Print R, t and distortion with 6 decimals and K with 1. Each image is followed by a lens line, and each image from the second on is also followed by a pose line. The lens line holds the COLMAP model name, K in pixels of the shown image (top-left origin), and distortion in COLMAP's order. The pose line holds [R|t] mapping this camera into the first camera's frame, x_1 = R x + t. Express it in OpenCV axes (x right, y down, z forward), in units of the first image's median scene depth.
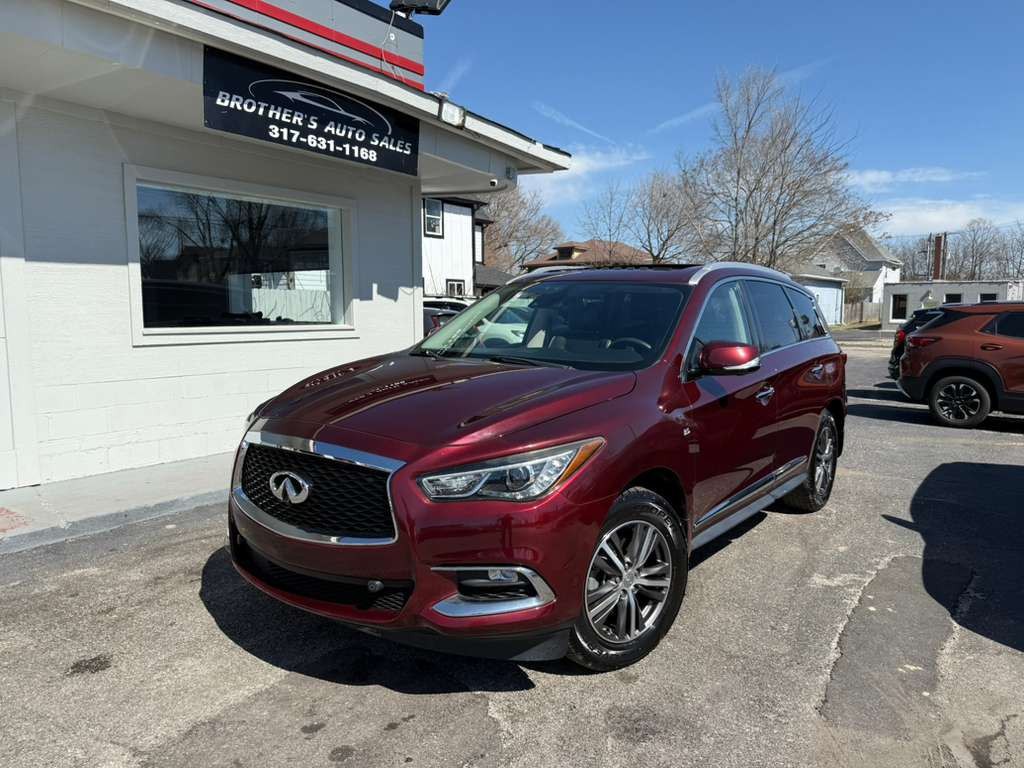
lens RADIAL K [[724.6, 0, 517.1], [0, 724.6, 388.3], [0, 0, 1]] dist [0.009144, -0.022253]
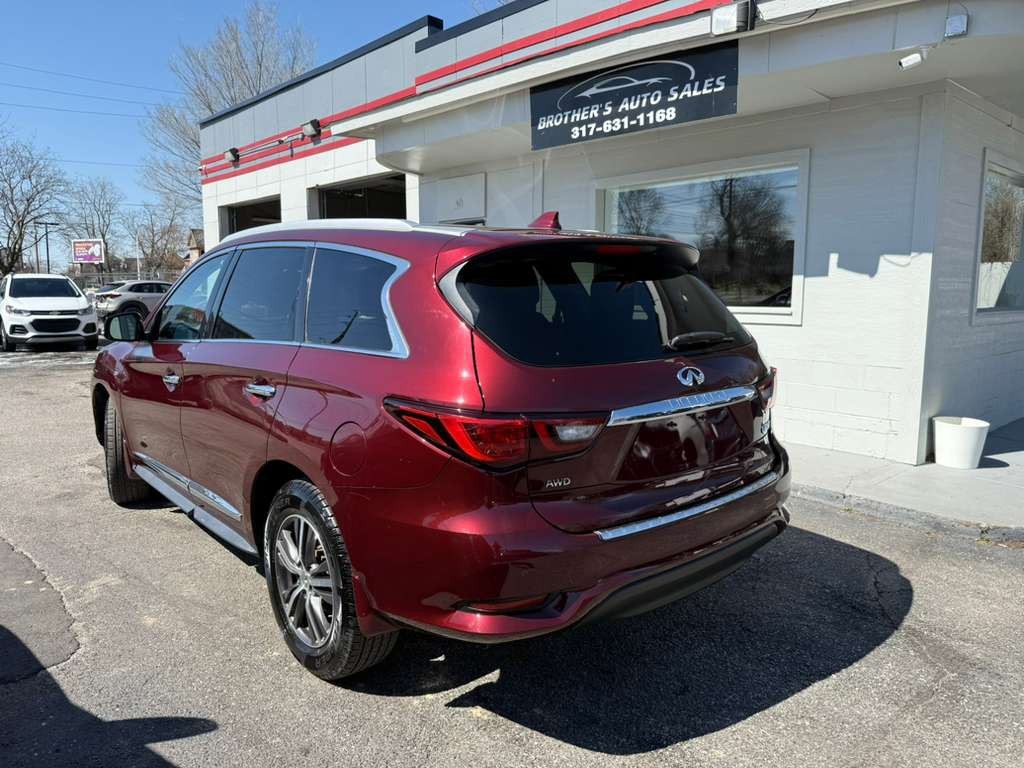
lens RADIAL K [[724.6, 0, 514.2], [0, 724.6, 379.0], [0, 0, 1]] dist [0.009144, -0.022253]
pose [[-0.206428, 0.120453, -0.971019, 0.827606], [-0.107226, 0.983632, 0.144812, -0.124977], [0.972569, 0.134012, -0.190134, 1.155399]]
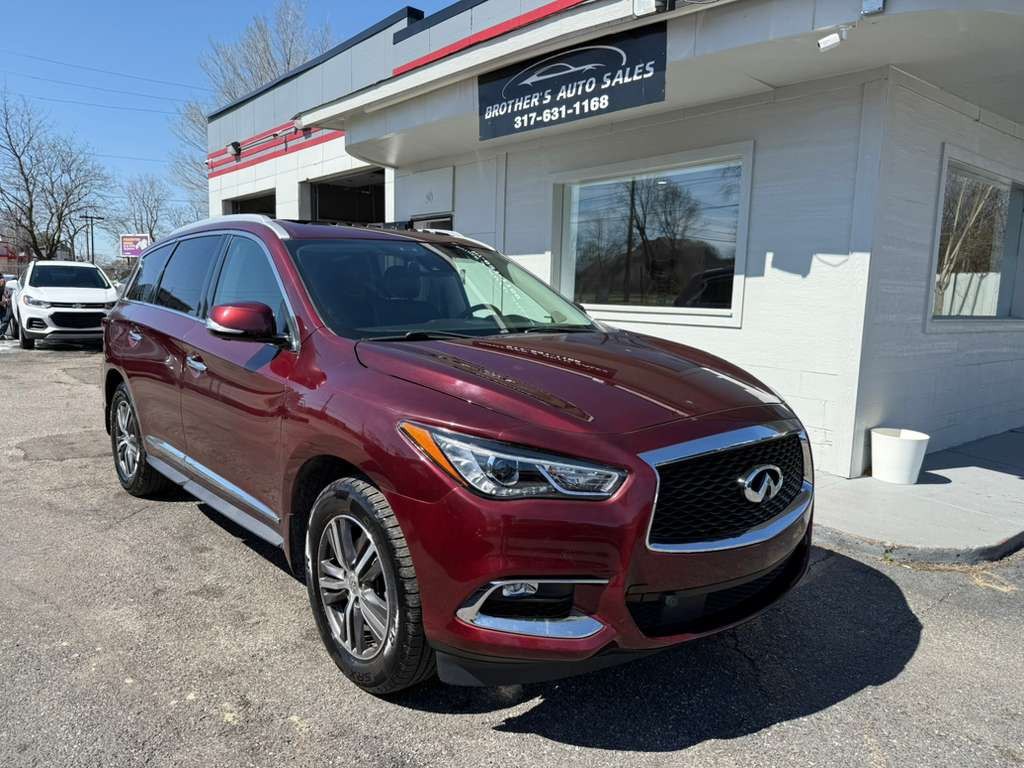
lens RADIAL K [[724.6, 0, 518.0], [0, 724.6, 390.9], [0, 0, 1]] dist [0.009144, -0.022253]
pose [[-0.257737, 0.124825, -0.958118, 0.758958], [-0.128282, 0.978421, 0.161979, -0.130974], [0.957662, 0.164657, -0.236162, 1.304722]]
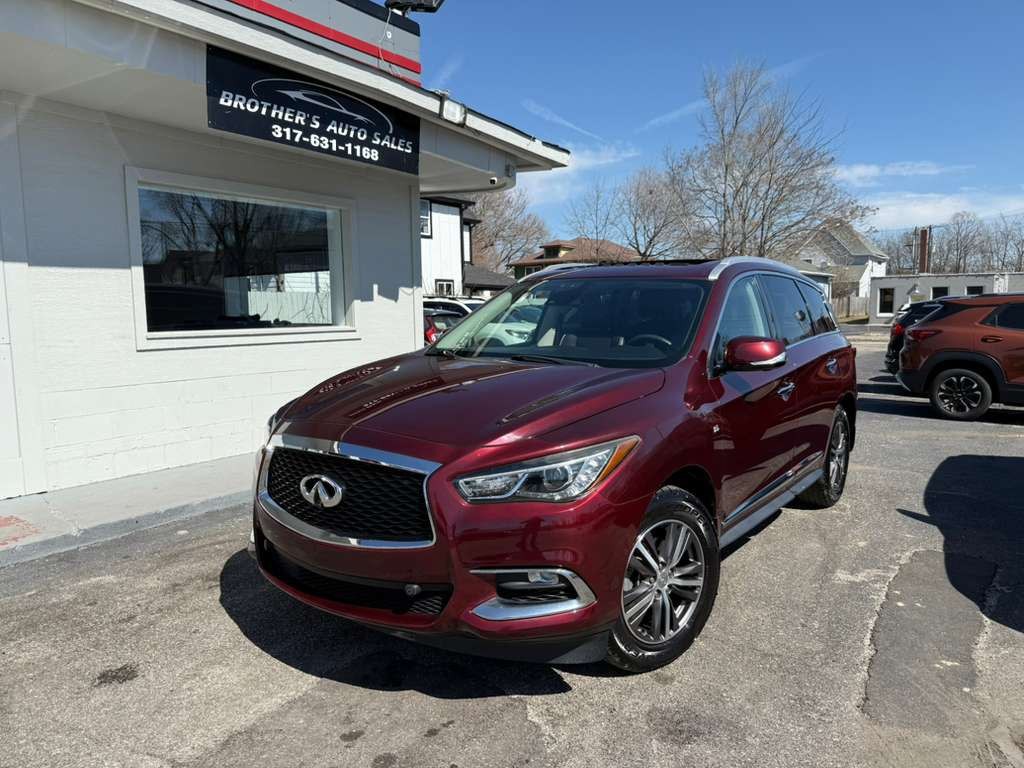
lens RADIAL K [[724.6, 0, 507.4], [0, 724.6, 391.1], [0, 0, 1]] dist [0.009144, -0.022253]
pose [[0.999878, -0.014812, 0.004859, -0.030710], [0.014789, 0.999880, 0.004609, 0.000063], [-0.004927, -0.004536, 0.999978, 0.008116]]
